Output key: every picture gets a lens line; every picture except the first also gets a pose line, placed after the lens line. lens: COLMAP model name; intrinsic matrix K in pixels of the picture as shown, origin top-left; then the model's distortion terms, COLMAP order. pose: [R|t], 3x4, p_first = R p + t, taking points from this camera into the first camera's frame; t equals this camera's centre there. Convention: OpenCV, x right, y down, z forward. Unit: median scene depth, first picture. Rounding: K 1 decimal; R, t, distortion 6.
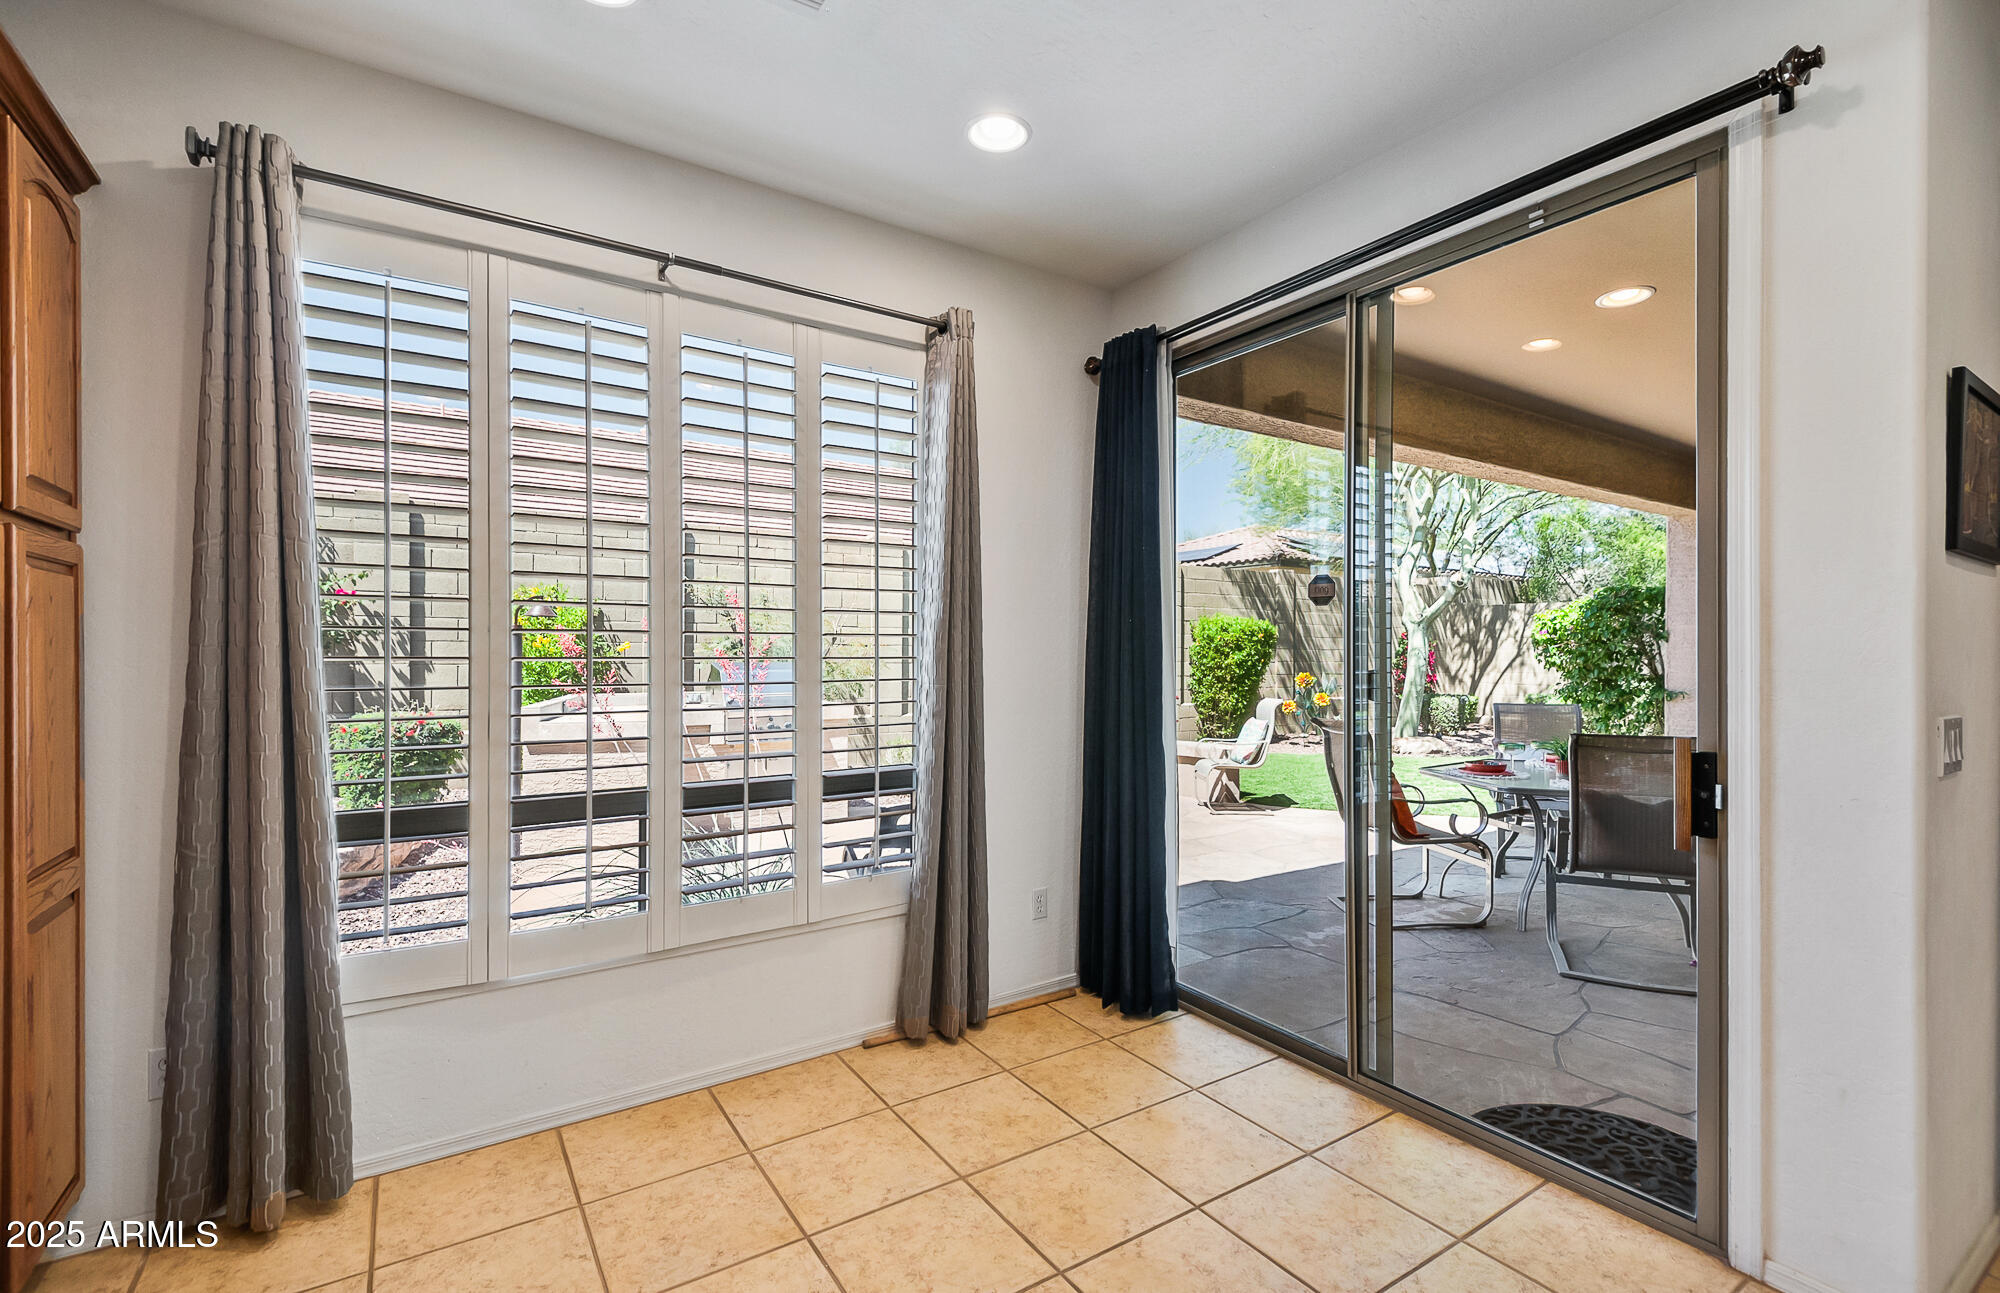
lens RADIAL K [[904.7, 0, 1007.4], [0, 904.7, 654.7], [0, 0, 1]] dist [0.023856, -0.011441]
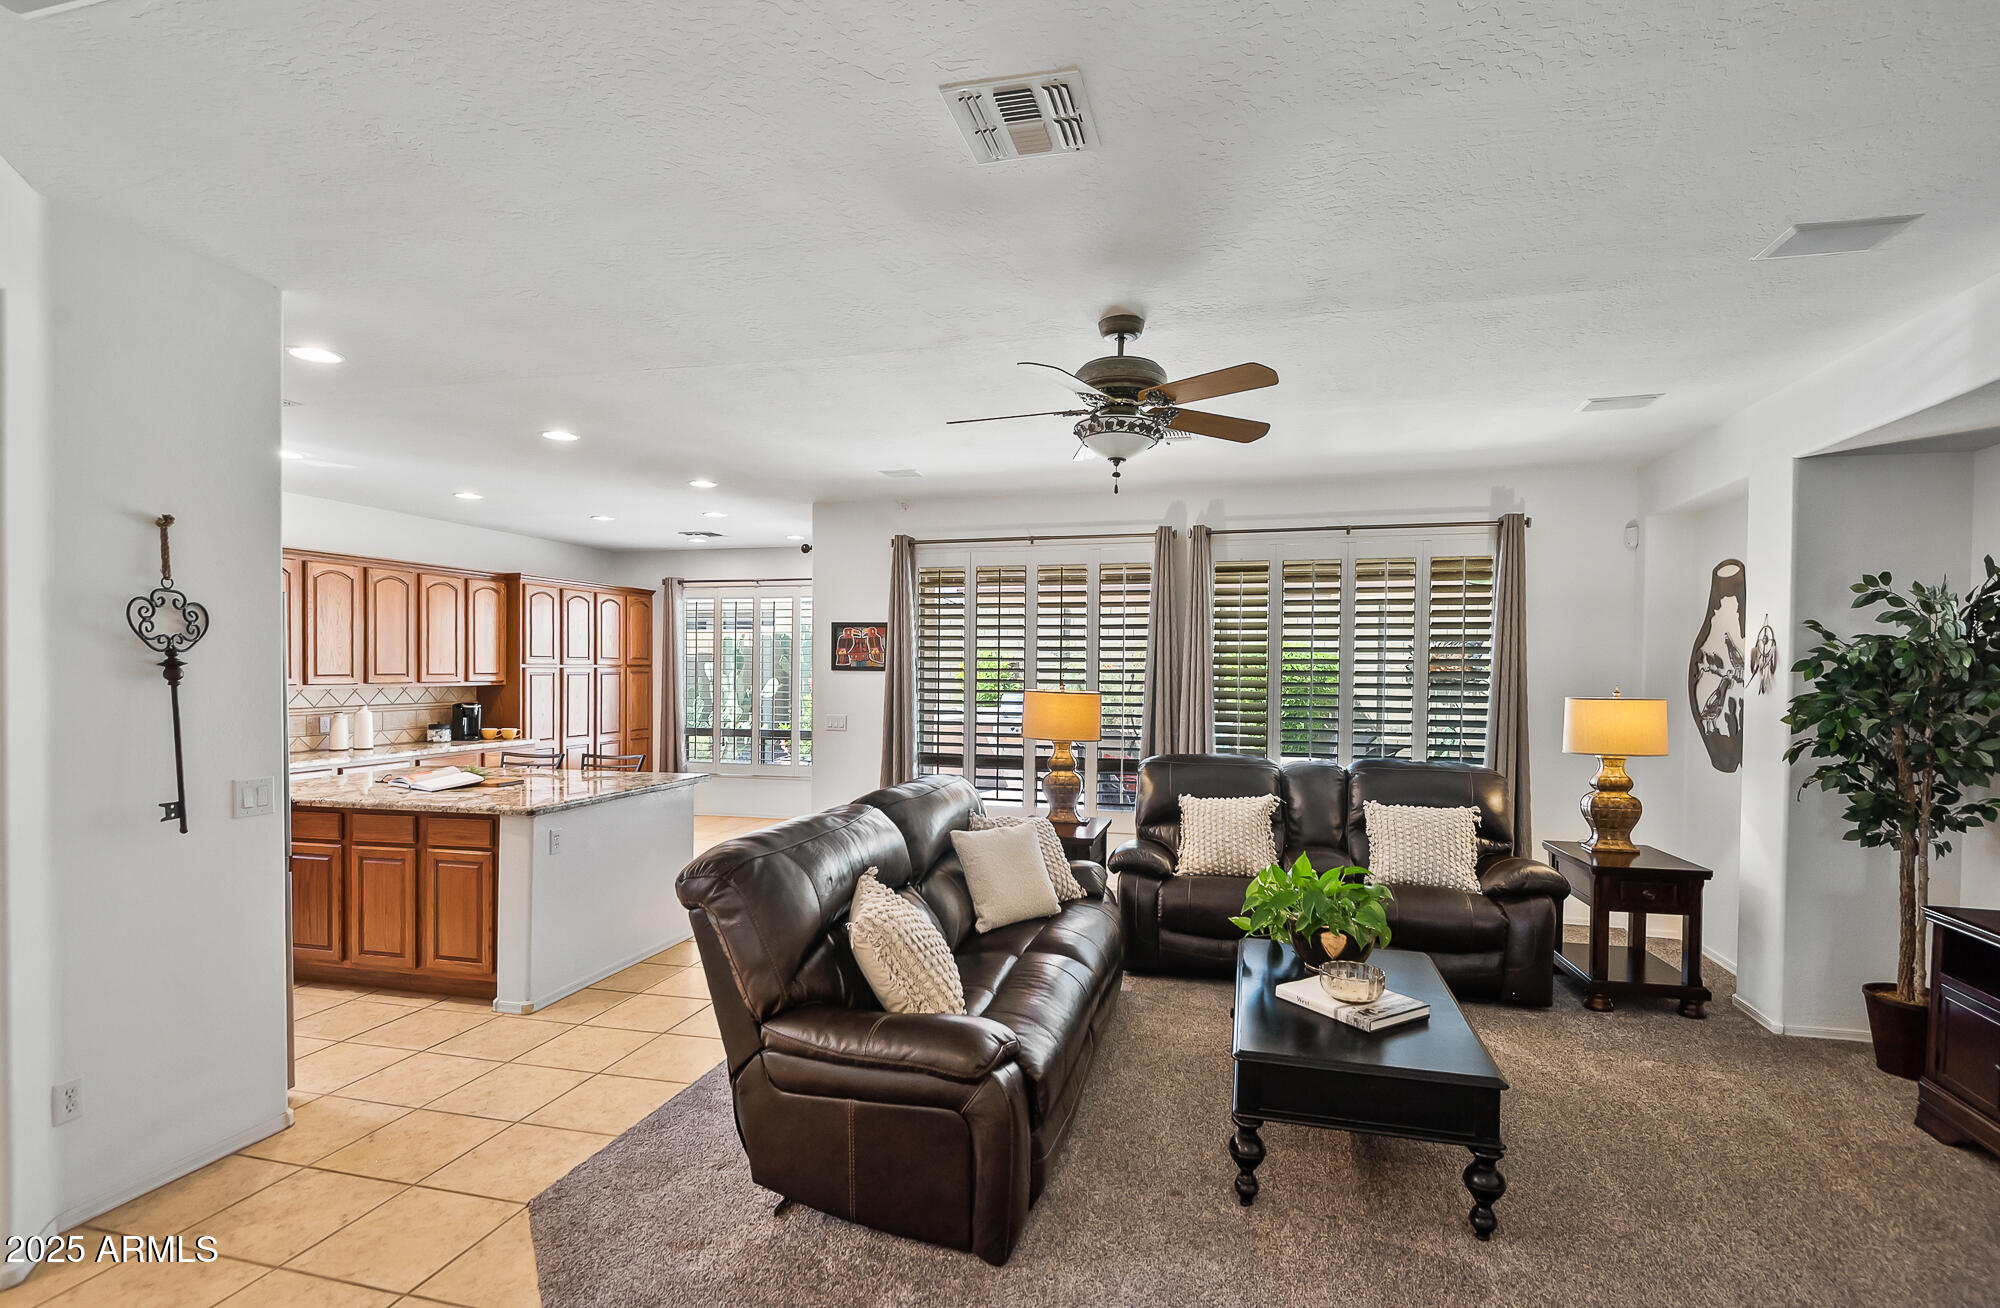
lens RADIAL K [[961.7, 0, 1008.2], [0, 961.7, 701.6], [0, 0, 1]] dist [0.032668, -0.019066]
pose [[0.669530, 0.025209, -0.742357, 3.018200], [-0.008079, 0.999612, 0.026658, -0.069111], [0.742741, -0.011851, 0.669474, -0.759860]]
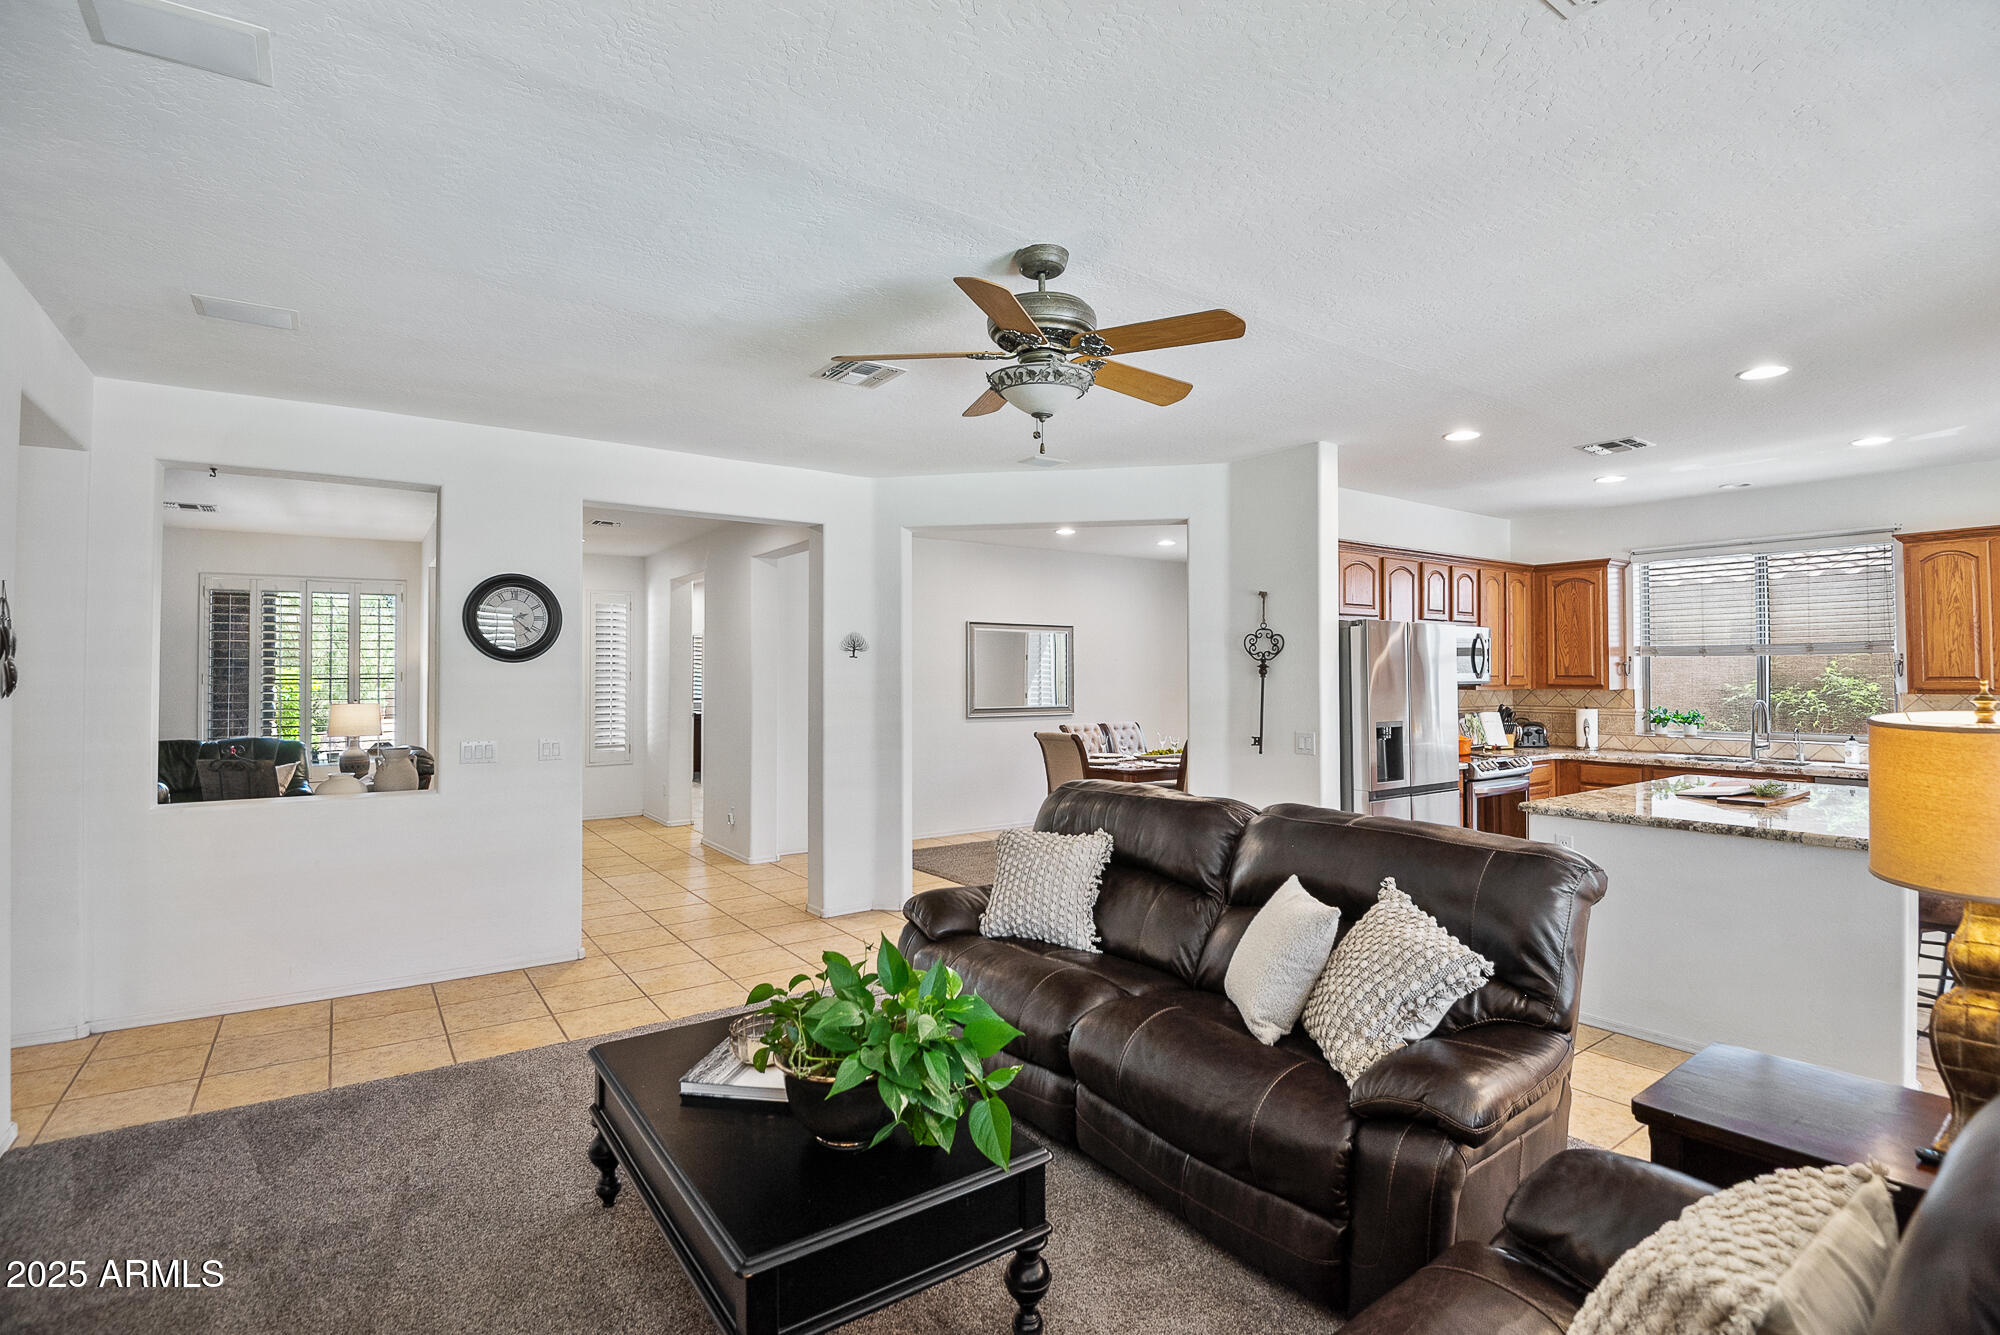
lens RADIAL K [[929.5, 0, 1001.8], [0, 929.5, 656.8], [0, 0, 1]] dist [-0.008414, -0.014821]
pose [[-0.999147, -0.004508, -0.041042, 2.242090], [-0.004008, 0.999917, -0.012269, -0.068003], [0.041094, -0.012094, -0.999082, 1.276794]]
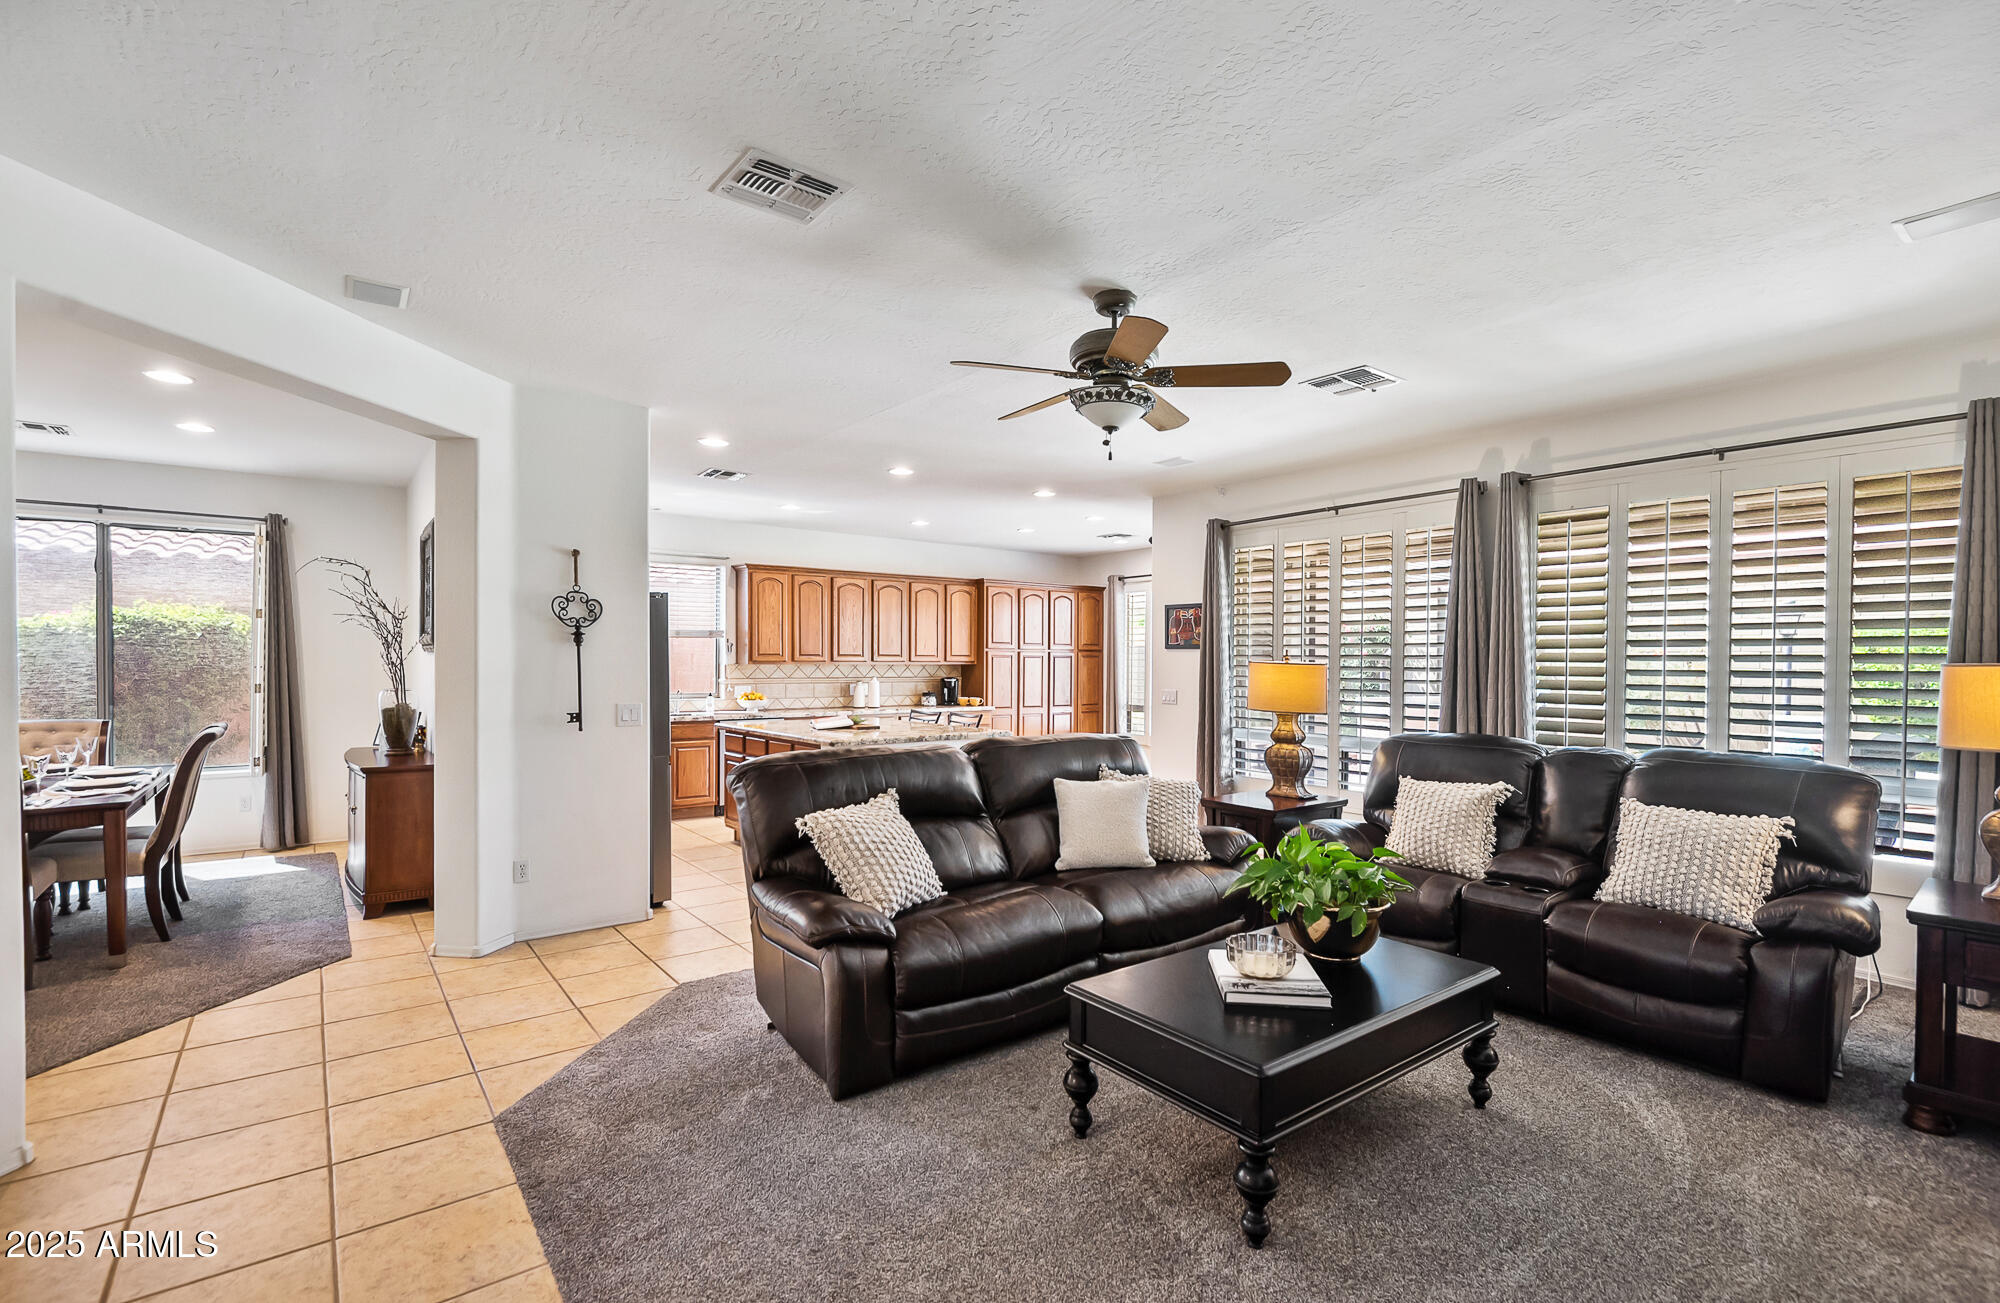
lens RADIAL K [[904.7, 0, 1005.9], [0, 904.7, 683.6], [0, 0, 1]] dist [0.023856, -0.011441]
pose [[0.076671, 0.020194, -0.996852, 3.421727], [-0.011098, 0.999750, 0.019399, -0.021813], [0.996995, 0.009576, 0.076876, -0.028008]]
